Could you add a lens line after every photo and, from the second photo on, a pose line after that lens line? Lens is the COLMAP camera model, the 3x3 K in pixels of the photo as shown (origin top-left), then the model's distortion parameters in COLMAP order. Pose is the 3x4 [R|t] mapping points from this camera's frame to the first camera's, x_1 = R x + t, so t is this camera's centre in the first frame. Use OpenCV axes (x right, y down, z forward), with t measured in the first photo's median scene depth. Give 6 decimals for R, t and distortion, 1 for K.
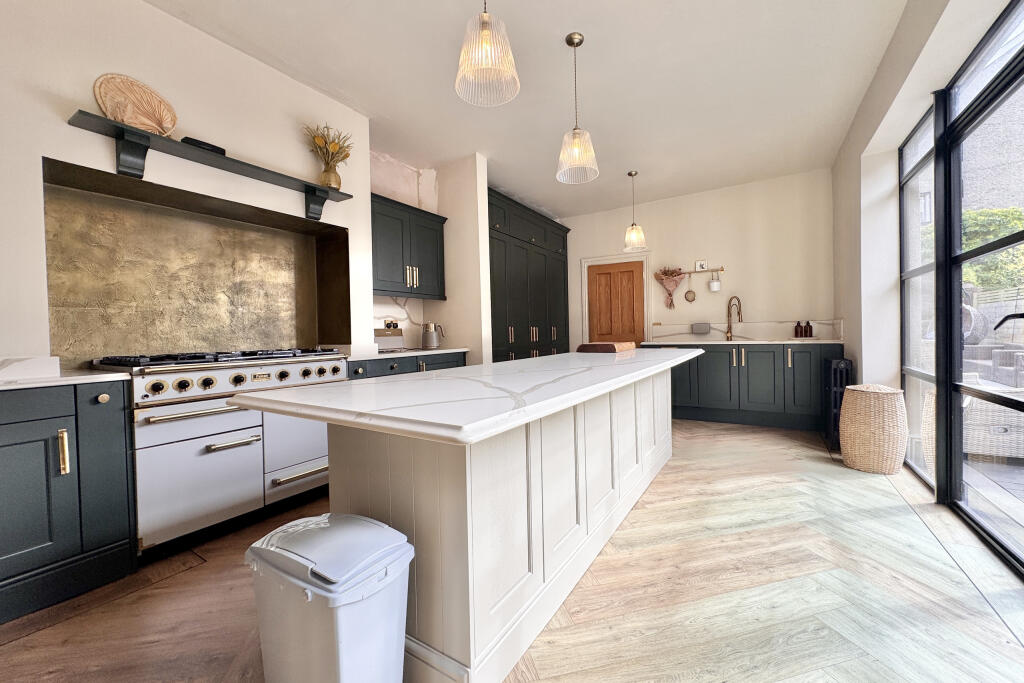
lens RADIAL K [[407.5, 0, 508.5], [0, 407.5, 340.7], [0, 0, 1]] dist [-0.000940, -0.000145]
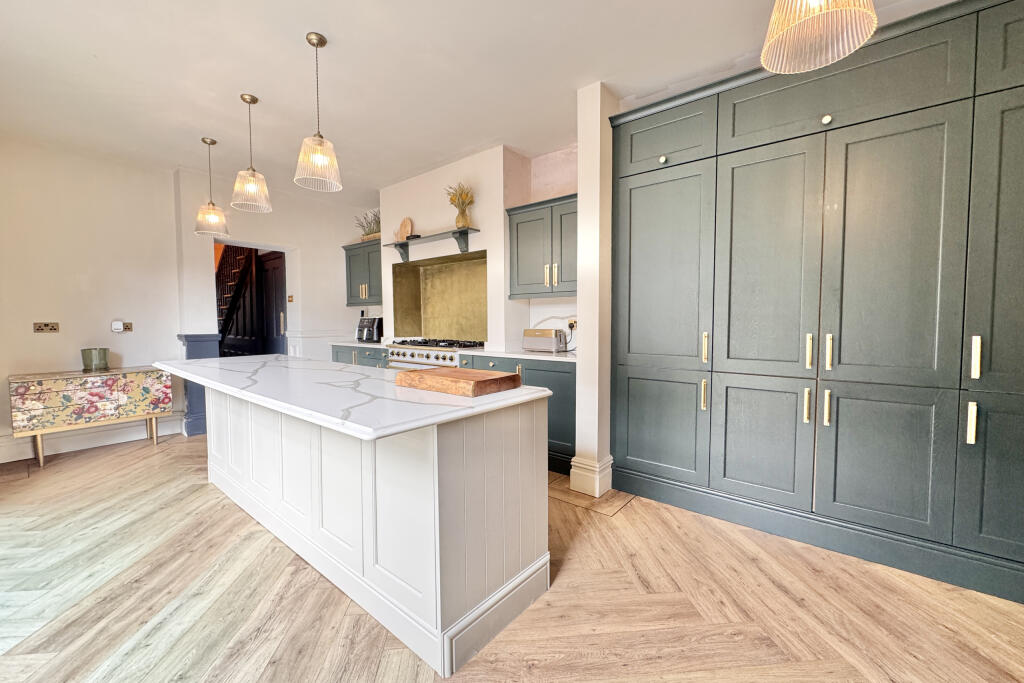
lens RADIAL K [[407.5, 0, 509.9], [0, 407.5, 338.3], [0, 0, 1]] dist [-0.000940, -0.000145]
pose [[-0.129154, 0.062753, -0.989637, 1.267941], [-0.017114, 0.997706, 0.065498, -0.127362], [0.991477, 0.025396, -0.127784, 1.831082]]
